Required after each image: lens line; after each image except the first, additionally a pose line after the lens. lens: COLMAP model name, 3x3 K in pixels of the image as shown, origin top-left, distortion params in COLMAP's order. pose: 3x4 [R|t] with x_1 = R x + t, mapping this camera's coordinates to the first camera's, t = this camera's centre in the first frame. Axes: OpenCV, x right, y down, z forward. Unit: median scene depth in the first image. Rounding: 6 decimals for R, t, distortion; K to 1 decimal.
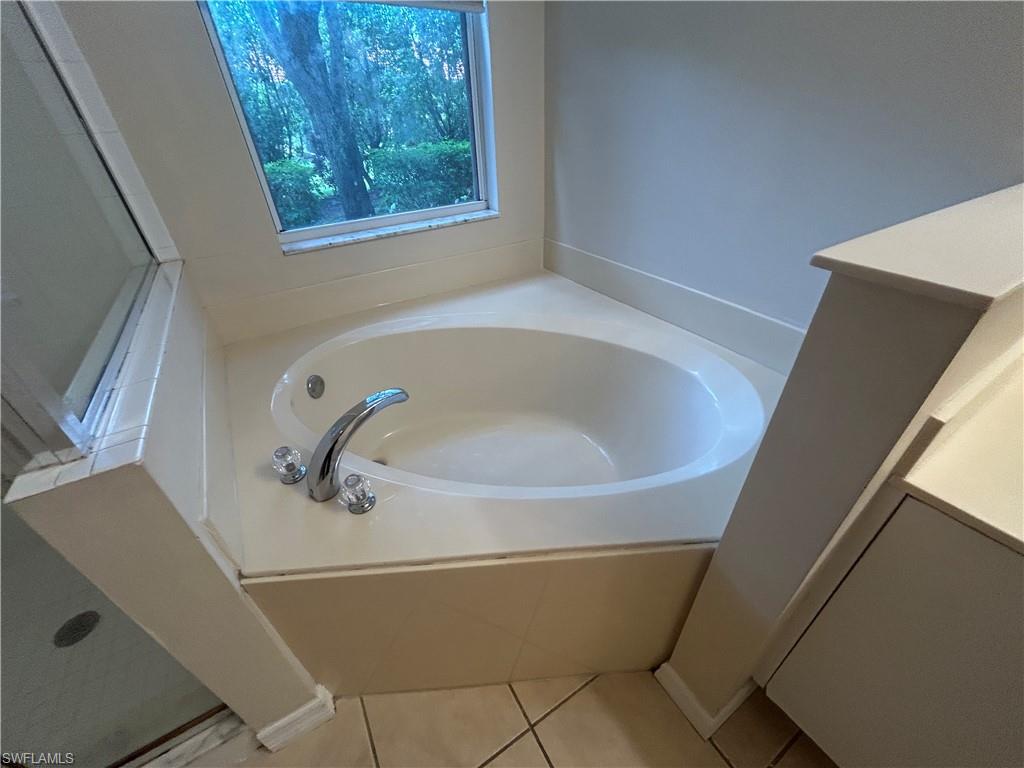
lens RADIAL K [[412.3, 0, 508.8], [0, 412.3, 383.9], [0, 0, 1]] dist [0.000032, 0.000337]
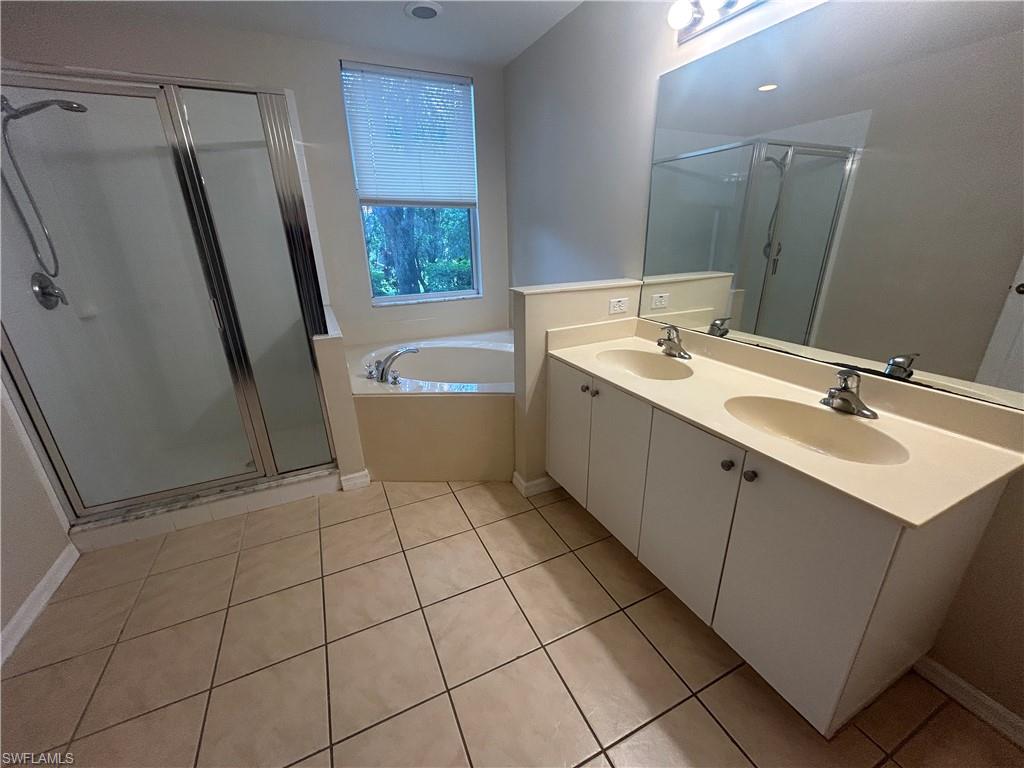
lens RADIAL K [[412.3, 0, 513.2], [0, 412.3, 385.4], [0, 0, 1]] dist [0.000032, 0.000337]
pose [[0.995124, 0.054771, -0.082024, 0.079166], [-0.072397, 0.970412, -0.230344, 0.110692], [0.066981, 0.235160, 0.969646, -0.195999]]
